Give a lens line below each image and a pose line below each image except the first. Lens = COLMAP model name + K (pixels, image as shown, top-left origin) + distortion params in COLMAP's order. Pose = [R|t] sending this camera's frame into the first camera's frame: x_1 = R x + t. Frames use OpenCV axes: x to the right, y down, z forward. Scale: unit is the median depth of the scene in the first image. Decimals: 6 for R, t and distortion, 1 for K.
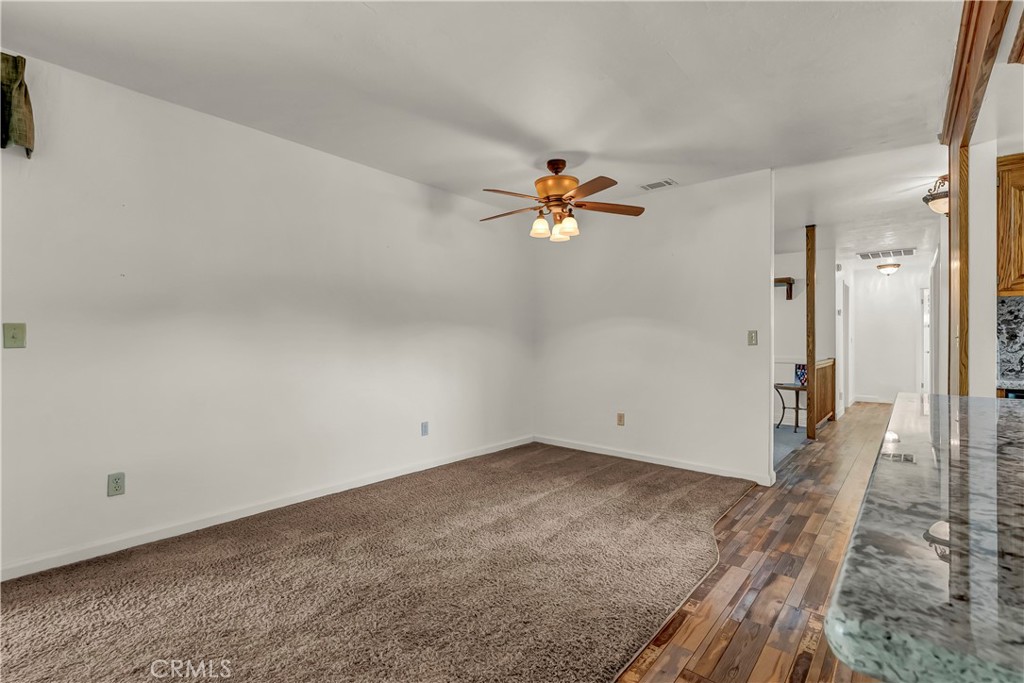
lens RADIAL K [[469.7, 0, 510.3], [0, 469.7, 338.9], [0, 0, 1]] dist [-0.003984, 0.001499]
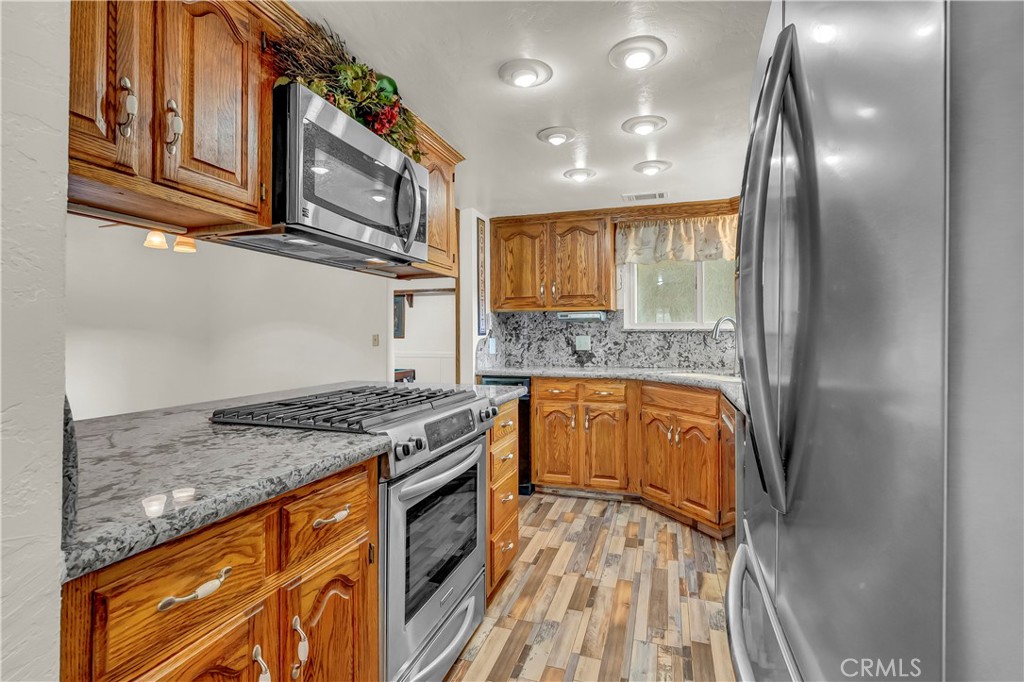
lens RADIAL K [[469.7, 0, 510.9], [0, 469.7, 332.0], [0, 0, 1]] dist [-0.003984, 0.001499]
pose [[0.922799, -0.000268, 0.385282, 0.364366], [0.003732, 0.999959, -0.008245, -0.011309], [-0.385264, 0.009046, 0.922762, -0.269602]]
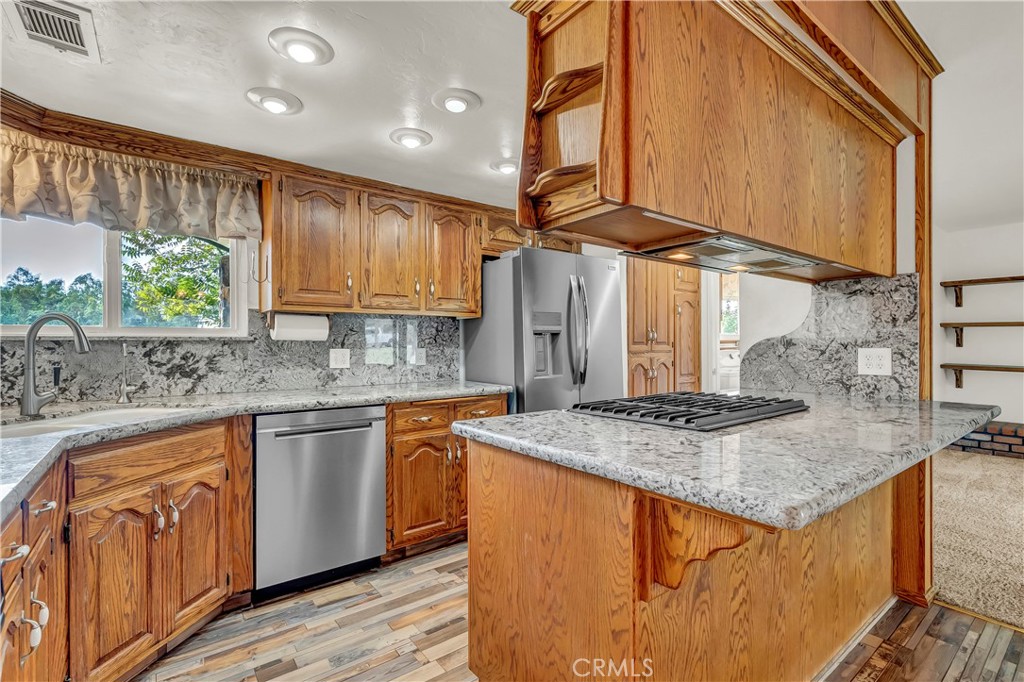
lens RADIAL K [[469.7, 0, 511.0], [0, 469.7, 343.1], [0, 0, 1]] dist [-0.003984, 0.001499]
pose [[-0.978944, 0.001567, 0.204124, 0.491614], [0.000686, 0.999990, -0.004386, -0.012001], [-0.204129, -0.004153, -0.978935, 0.715520]]
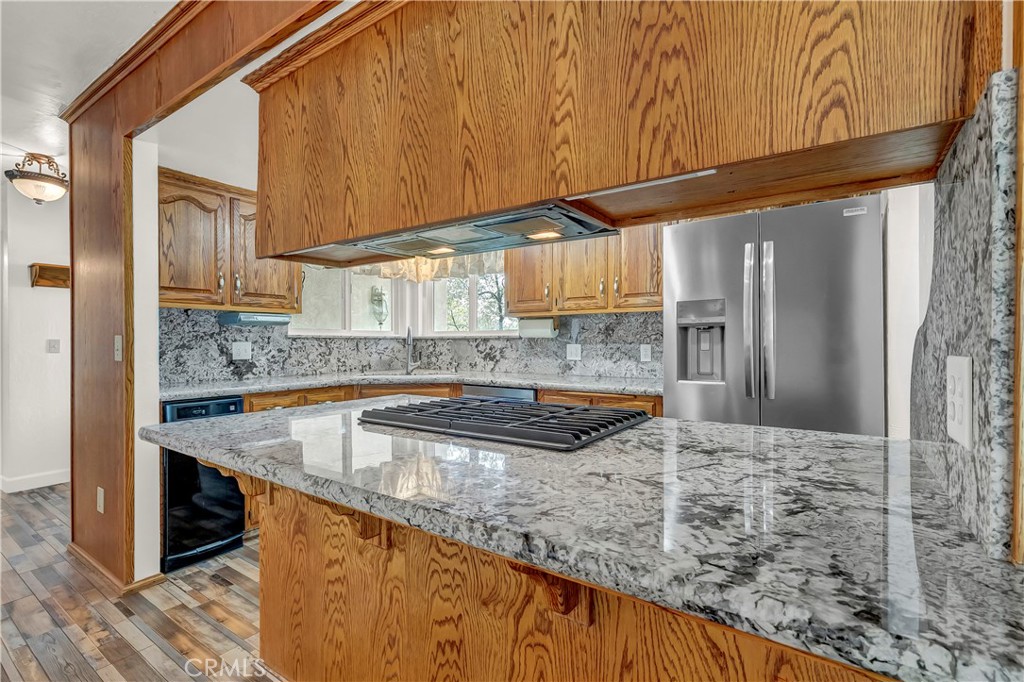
lens RADIAL K [[469.7, 0, 516.1], [0, 469.7, 342.1], [0, 0, 1]] dist [-0.003984, 0.001499]
pose [[-0.107219, -0.003818, 0.994228, -0.003089], [0.000531, 0.999992, 0.003897, -0.014081], [-0.994235, 0.000945, -0.107217, 0.231349]]
